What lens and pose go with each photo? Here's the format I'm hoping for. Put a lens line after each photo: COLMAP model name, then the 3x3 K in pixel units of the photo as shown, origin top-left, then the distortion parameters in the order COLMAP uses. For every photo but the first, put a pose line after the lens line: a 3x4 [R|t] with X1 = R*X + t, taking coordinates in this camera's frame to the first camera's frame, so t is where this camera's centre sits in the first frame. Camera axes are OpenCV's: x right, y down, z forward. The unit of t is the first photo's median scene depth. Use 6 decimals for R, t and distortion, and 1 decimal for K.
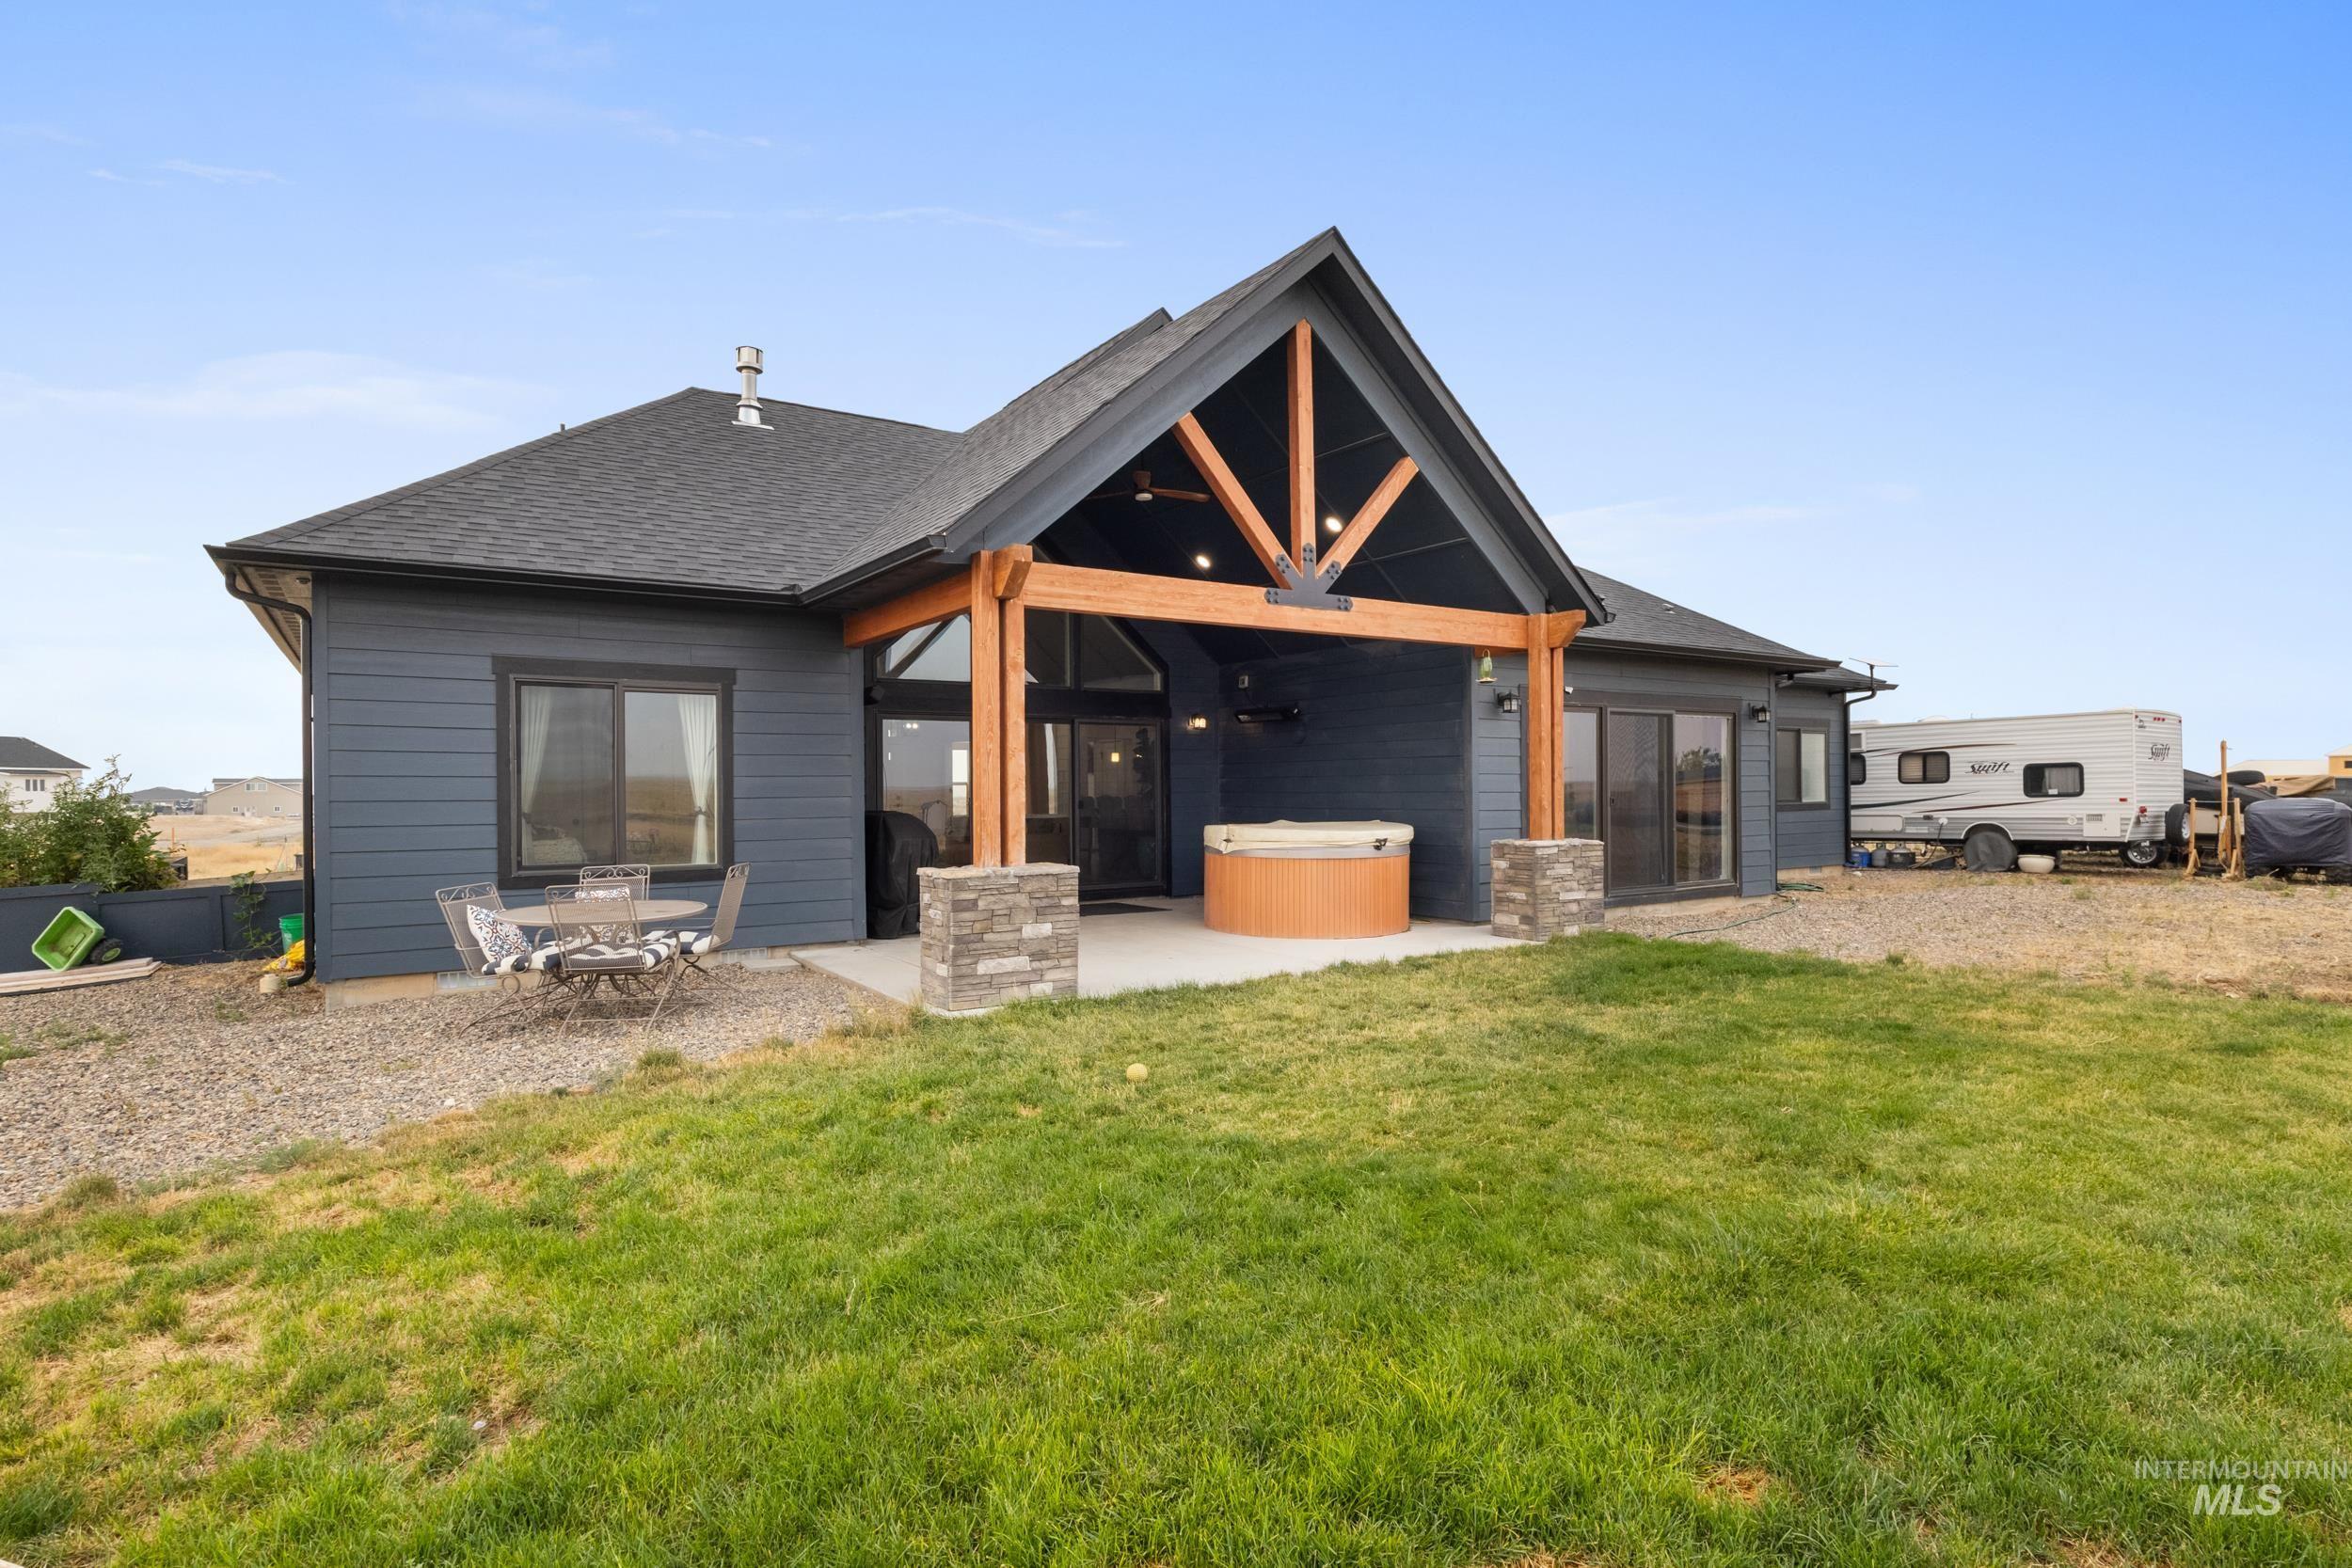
lens RADIAL K [[1188.1, 0, 1177.3], [0, 1188.1, 784.1], [0, 0, 1]] dist [-0.002620, -0.000106]
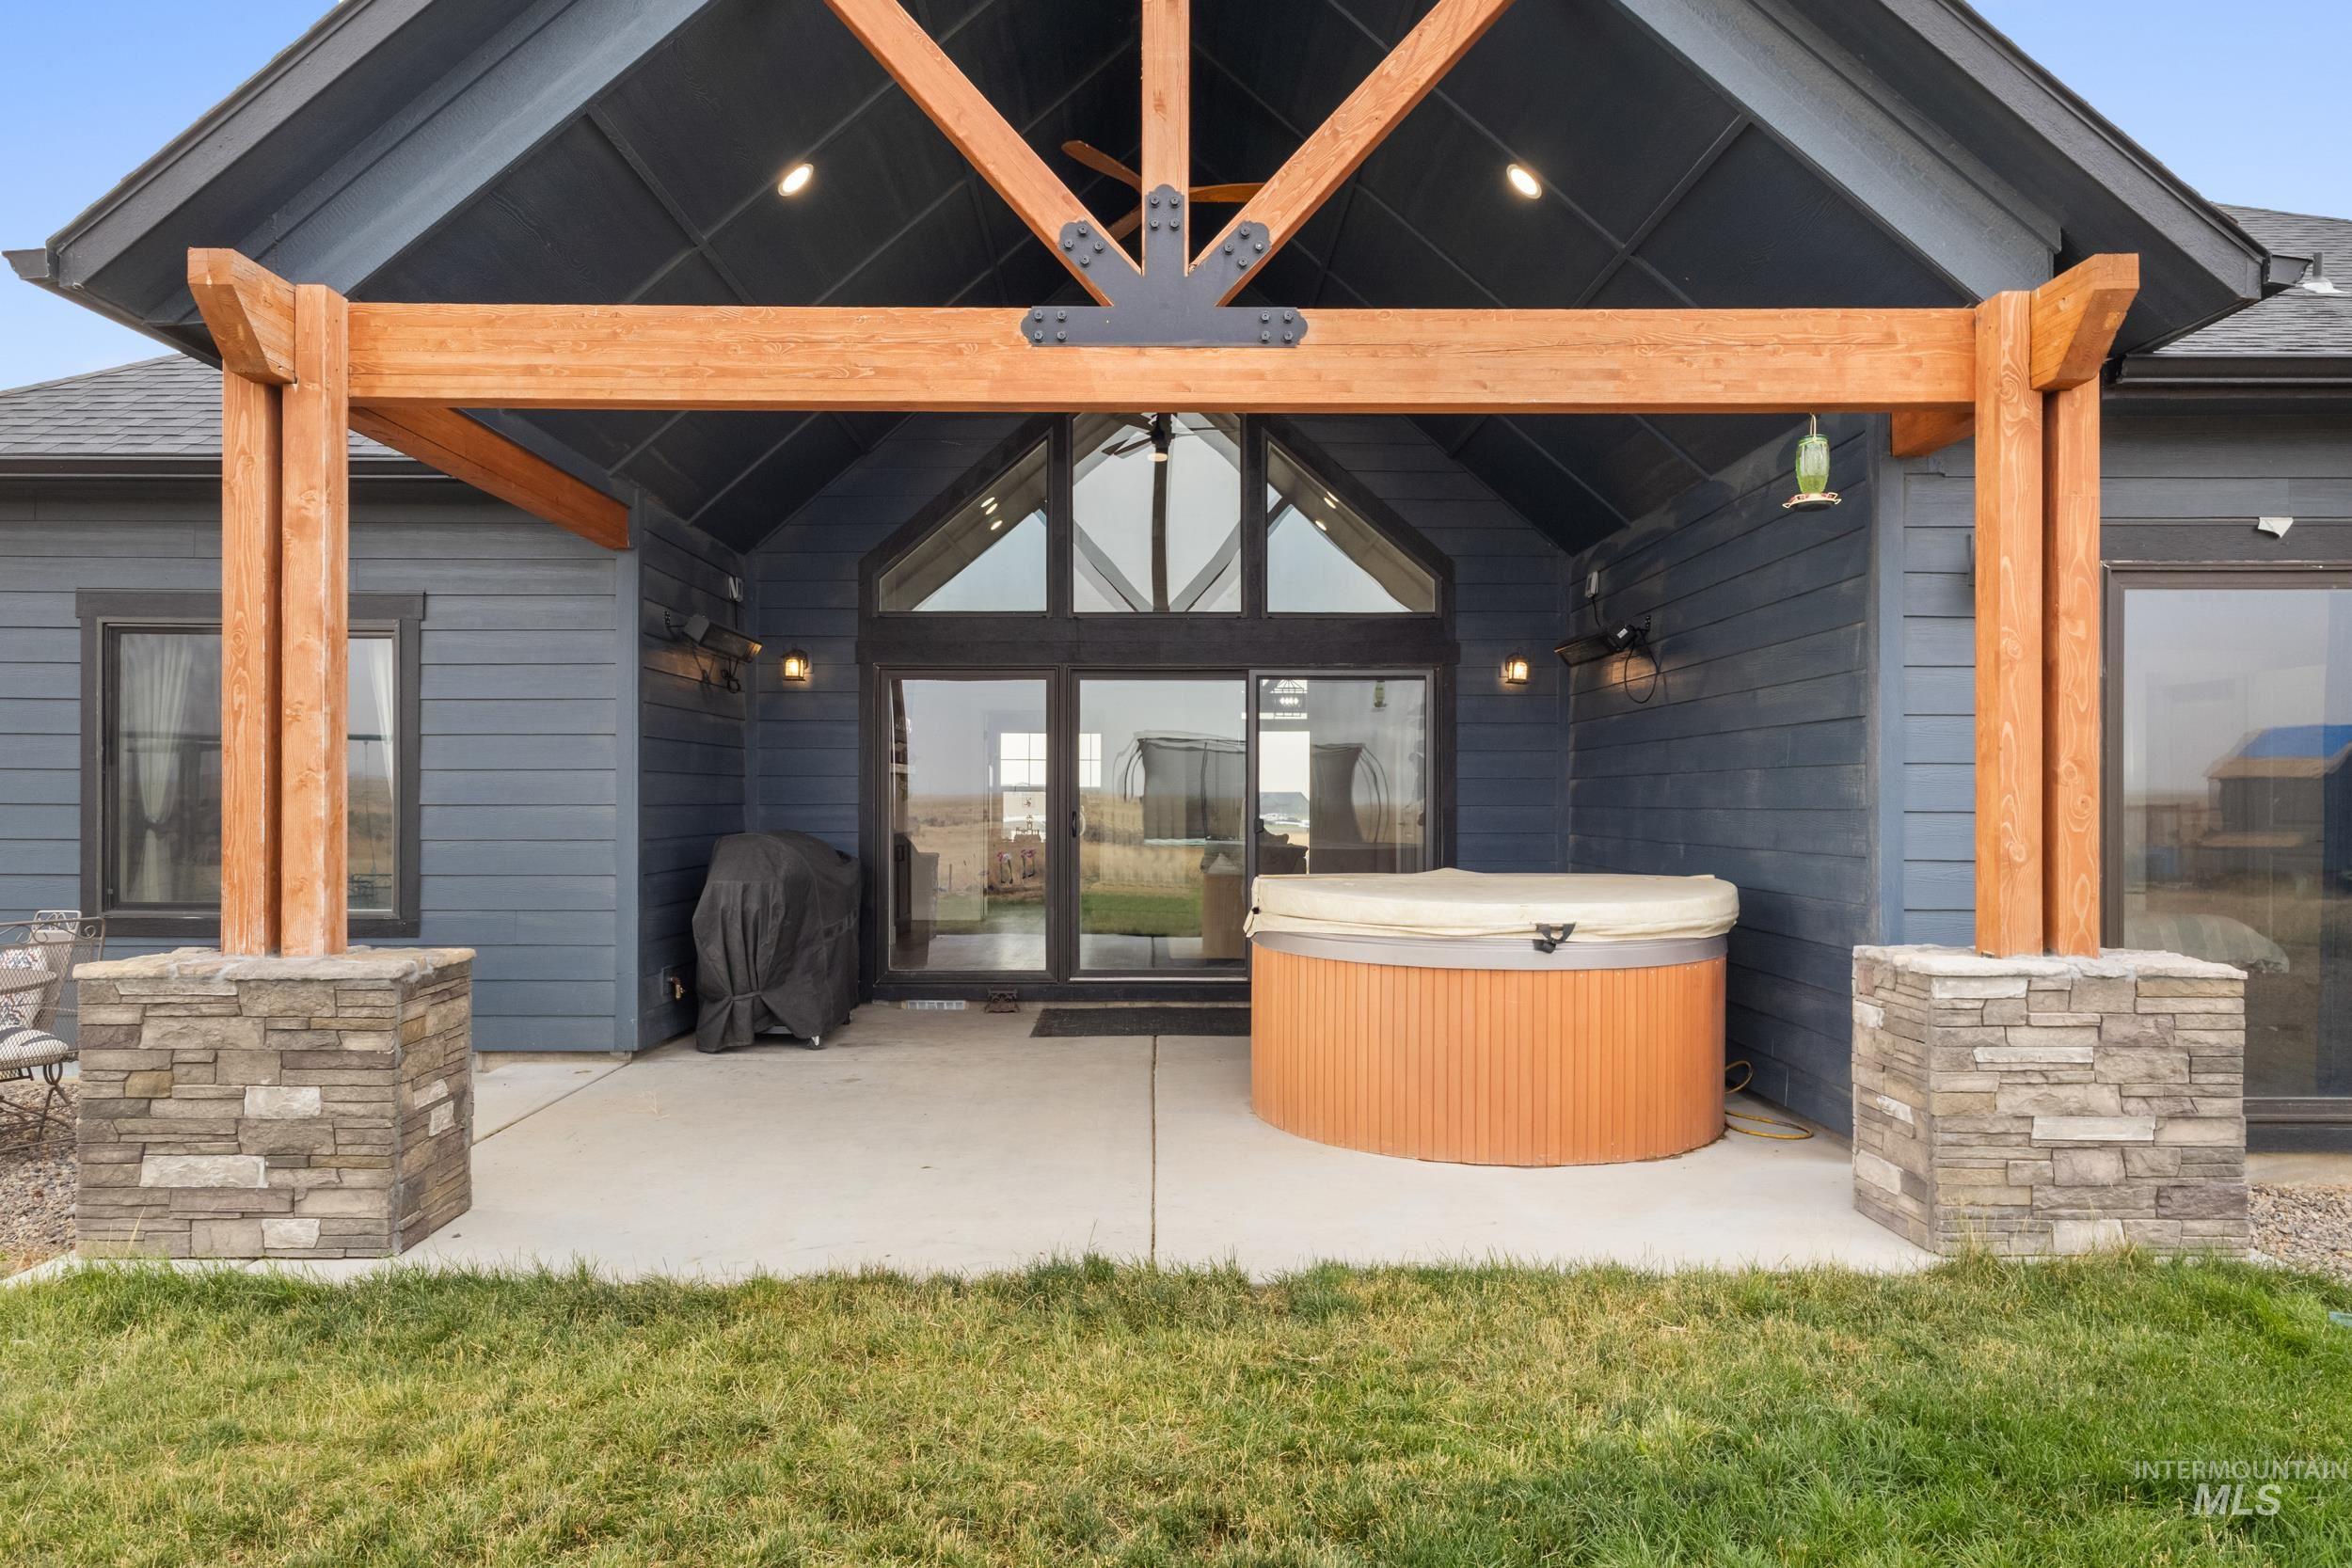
lens RADIAL K [[1516.1, 0, 1173.0], [0, 1516.1, 786.6], [0, 0, 1]] dist [0.011360, 0.001021]
pose [[0.835983, 0.003564, -0.548744, 0.397667], [-0.006247, 0.999976, -0.003022, 0.002115], [0.548720, 0.005955, 0.835985, 0.574843]]
